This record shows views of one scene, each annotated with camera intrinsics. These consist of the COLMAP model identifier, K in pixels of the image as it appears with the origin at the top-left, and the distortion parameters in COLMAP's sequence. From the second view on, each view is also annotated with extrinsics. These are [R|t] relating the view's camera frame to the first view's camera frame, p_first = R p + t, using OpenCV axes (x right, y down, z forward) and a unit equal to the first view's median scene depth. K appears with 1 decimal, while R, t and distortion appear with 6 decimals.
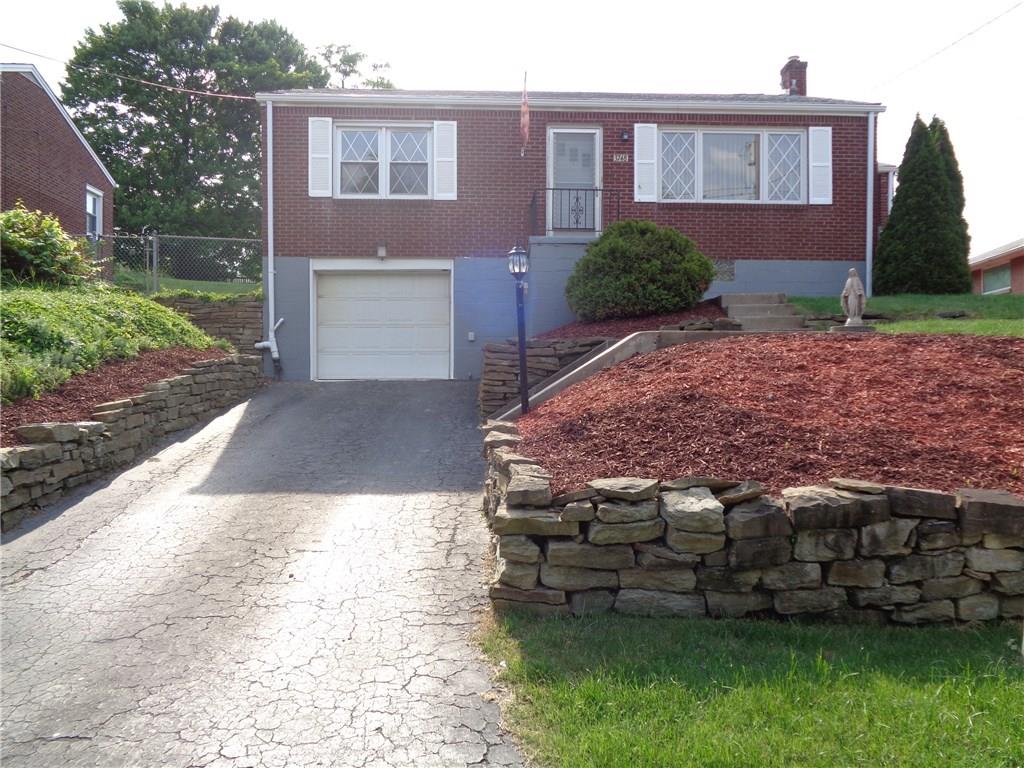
lens RADIAL K [[792.9, 0, 512.0], [0, 792.9, 384.0], [0, 0, 1]] dist [0.019009, -0.006443]
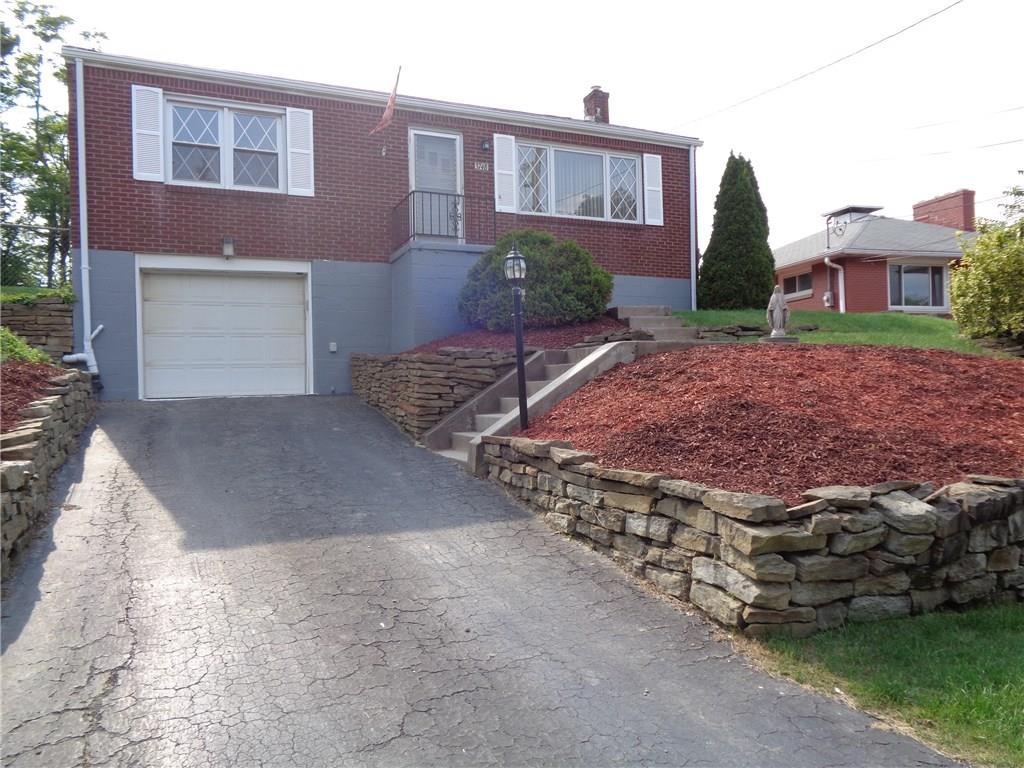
lens RADIAL K [[792.9, 0, 512.0], [0, 792.9, 384.0], [0, 0, 1]] dist [0.019009, -0.006443]
pose [[0.924596, -0.017739, 0.380536, -0.211008], [0.023287, 0.999679, -0.009980, -0.003420], [-0.380237, 0.018089, 0.924712, 0.077938]]
